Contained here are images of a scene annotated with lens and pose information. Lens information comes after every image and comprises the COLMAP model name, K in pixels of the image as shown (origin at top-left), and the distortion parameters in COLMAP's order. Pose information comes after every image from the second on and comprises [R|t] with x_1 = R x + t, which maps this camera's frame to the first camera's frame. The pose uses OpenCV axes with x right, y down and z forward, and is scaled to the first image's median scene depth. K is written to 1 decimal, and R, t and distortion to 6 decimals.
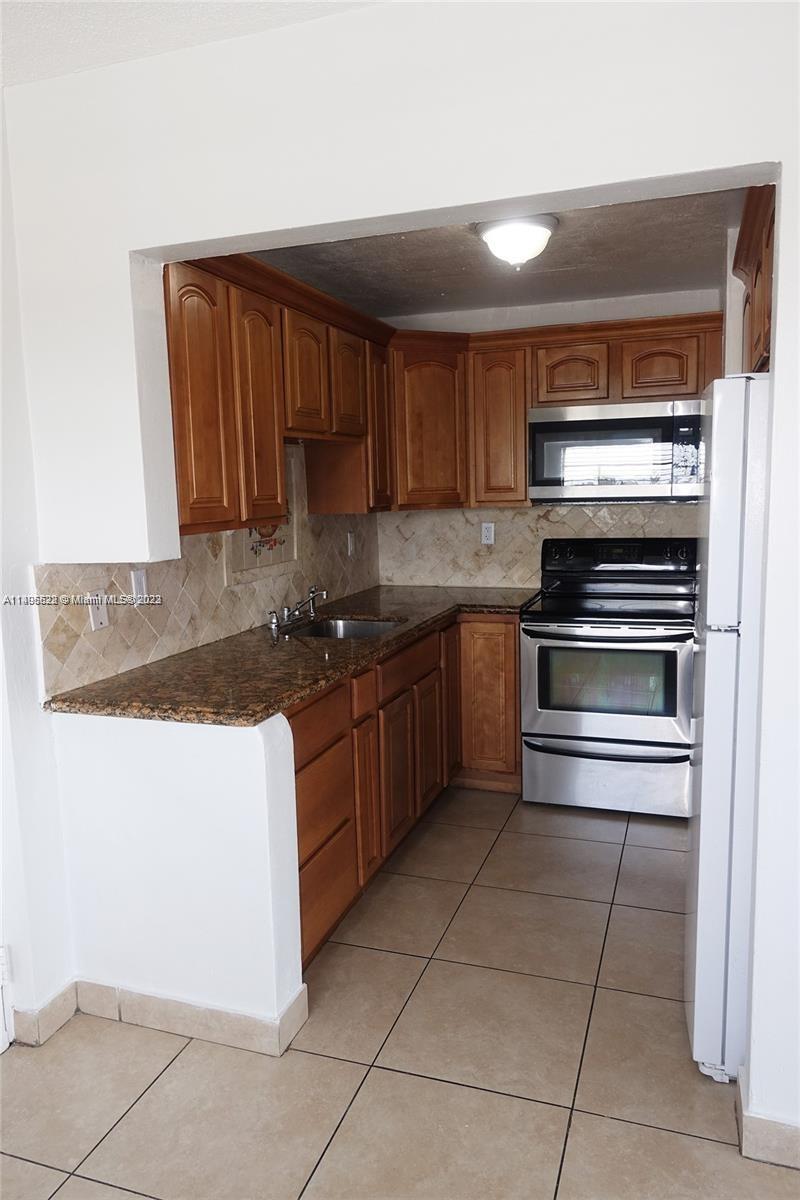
lens RADIAL K [[829.7, 0, 400.0], [0, 829.7, 600.0], [0, 0, 1]] dist [0.011498, -0.011092]
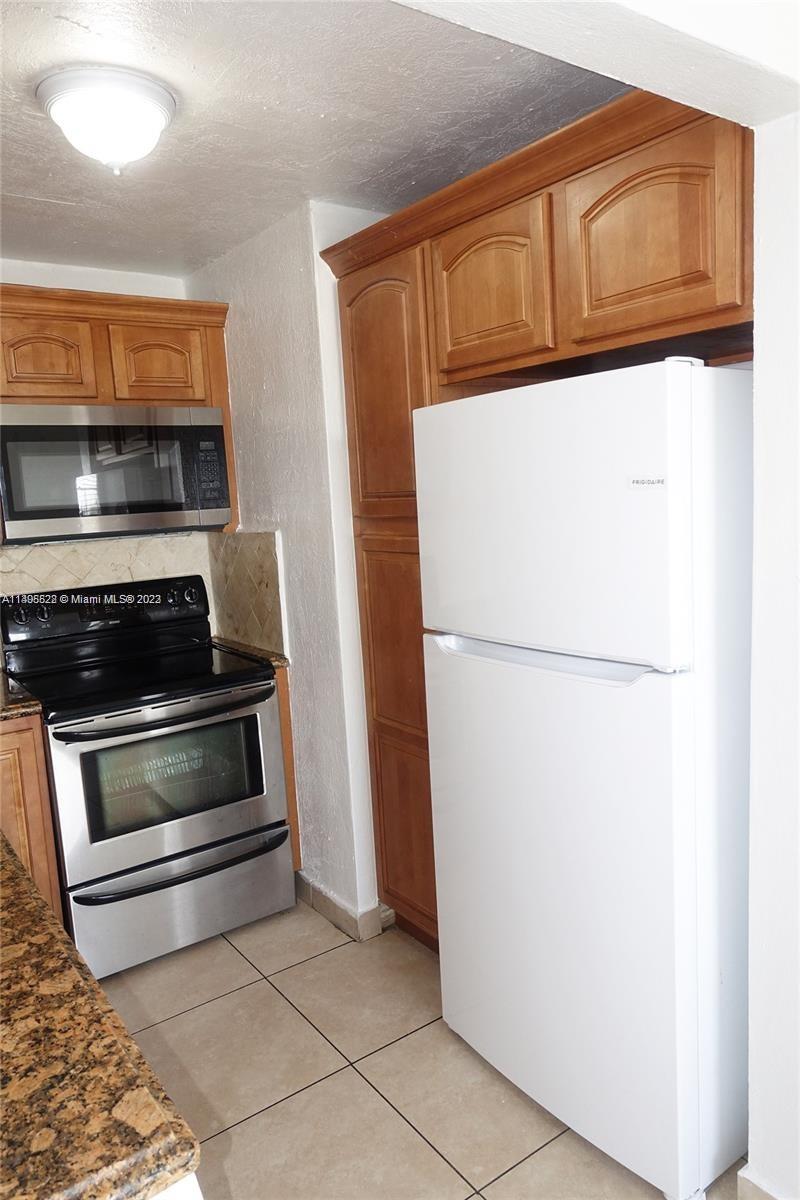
lens RADIAL K [[829.7, 0, 400.0], [0, 829.7, 600.0], [0, 0, 1]] dist [0.011498, -0.011092]
pose [[0.579002, -0.116814, 0.806915, -0.214454], [0.150103, 0.988039, 0.035328, -0.052515], [-0.801390, 0.100666, 0.589611, 0.376314]]
